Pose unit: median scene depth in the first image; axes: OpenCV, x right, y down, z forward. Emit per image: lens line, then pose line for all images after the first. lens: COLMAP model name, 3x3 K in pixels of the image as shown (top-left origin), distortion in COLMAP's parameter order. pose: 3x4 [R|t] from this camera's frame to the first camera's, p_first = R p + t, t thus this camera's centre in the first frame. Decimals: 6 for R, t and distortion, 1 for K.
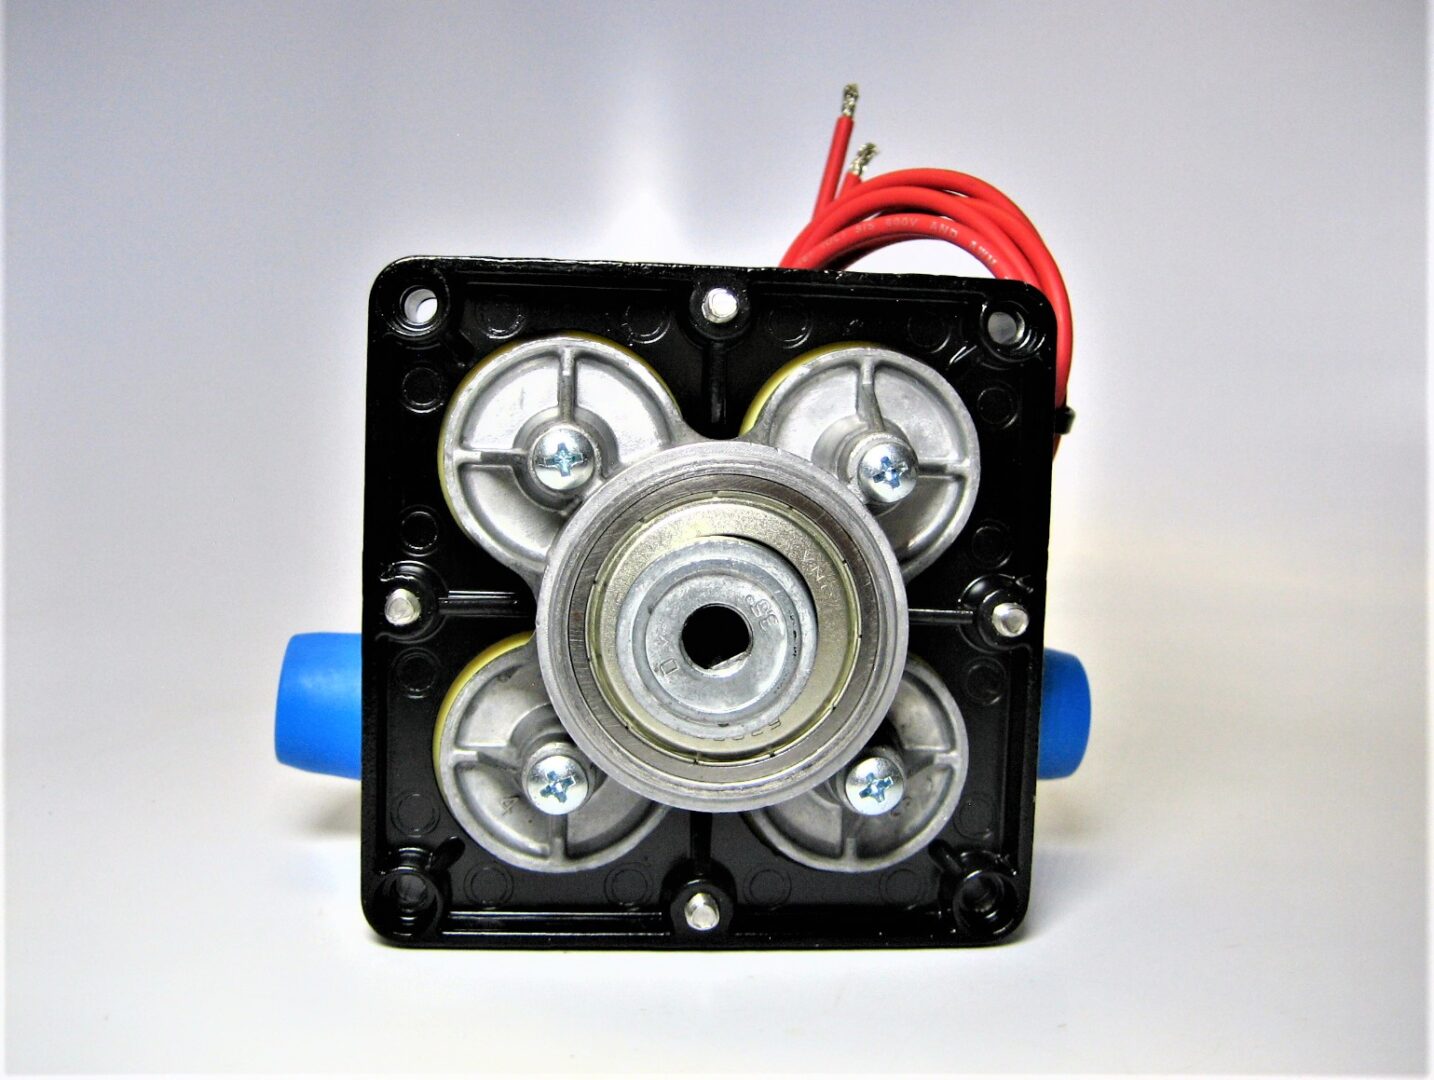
lens RADIAL K [[1577.9, 0, 716.5], [0, 1577.9, 539.6], [0, 0, 1]] dist [-0.111526, 0.000000]
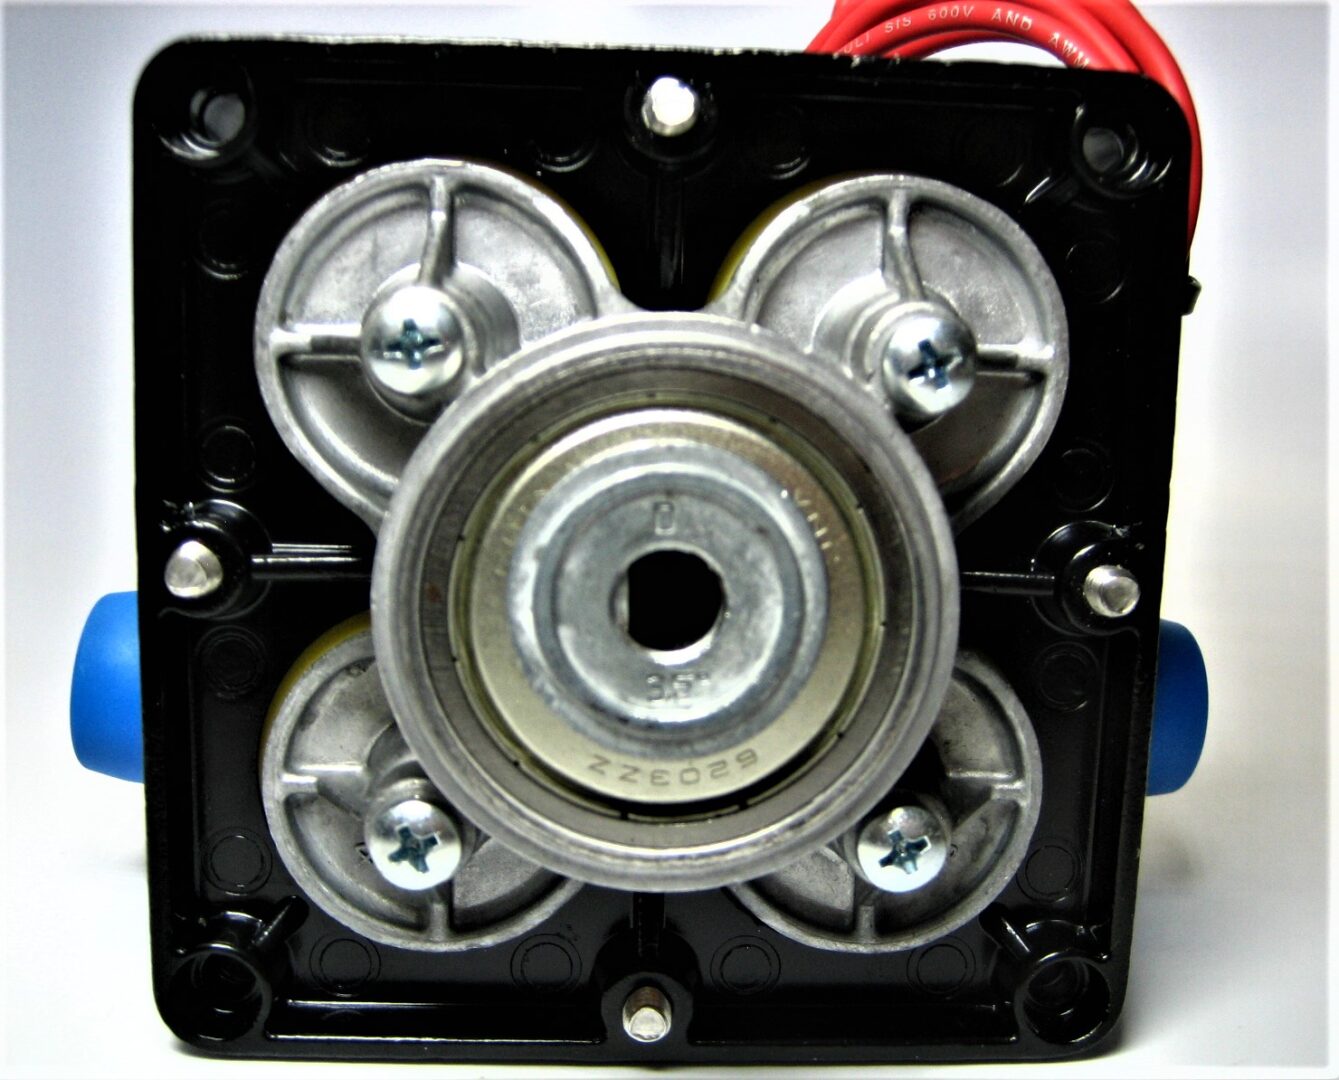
lens RADIAL K [[1402.8, 0, 693.3], [0, 1402.8, 540.6], [0, 0, 1]] dist [-0.092870, 0.000000]
pose [[0.998661, 0.005991, -0.051386, 0.041265], [-0.002612, 0.997845, 0.065569, -0.008423], [0.051669, -0.065347, 0.996524, 0.412712]]
